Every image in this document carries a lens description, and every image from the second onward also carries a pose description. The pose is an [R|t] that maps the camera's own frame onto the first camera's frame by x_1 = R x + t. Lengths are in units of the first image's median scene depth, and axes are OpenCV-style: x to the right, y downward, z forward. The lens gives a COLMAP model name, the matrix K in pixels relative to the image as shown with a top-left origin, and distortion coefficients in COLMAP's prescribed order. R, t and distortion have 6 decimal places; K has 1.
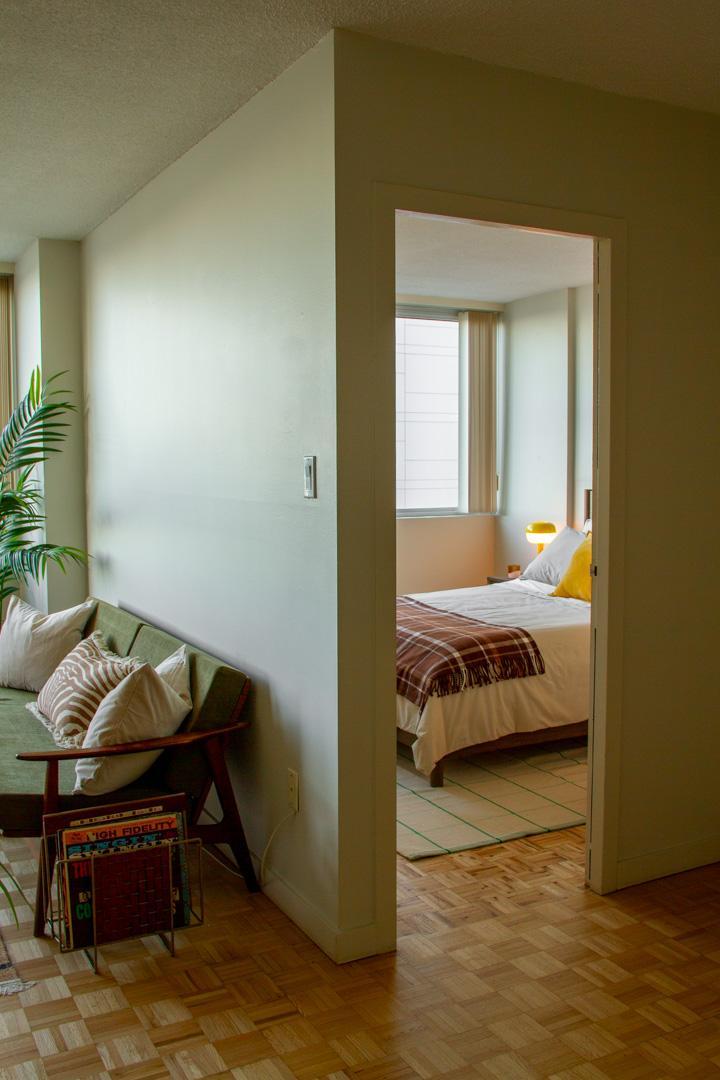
lens RADIAL K [[1060.8, 0, 351.5], [0, 1060.8, 535.8], [0, 0, 1]] dist [-0.015219, 0.000000]
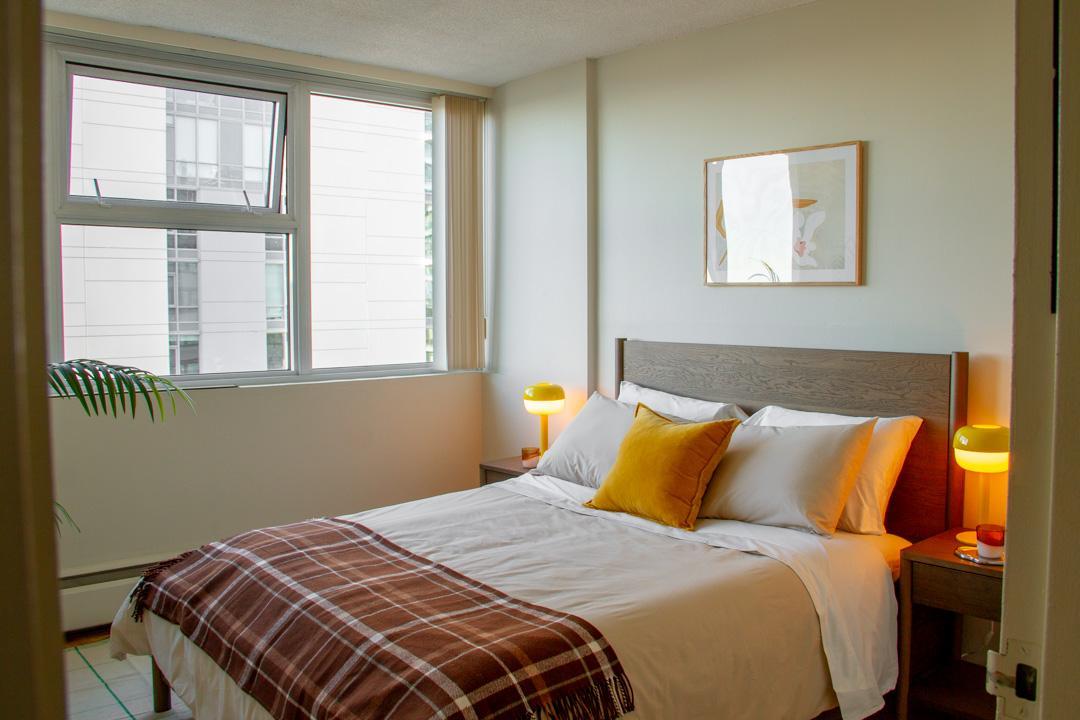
lens RADIAL K [[900.0, 0, 543.3], [0, 900.0, 324.6], [0, 0, 1]] dist [-0.160584, 0.117192]
pose [[0.970652, -0.007347, 0.240374, 0.034797], [0.018818, 0.998789, -0.045463, -0.031563], [-0.239749, 0.048652, 0.969615, 0.509547]]
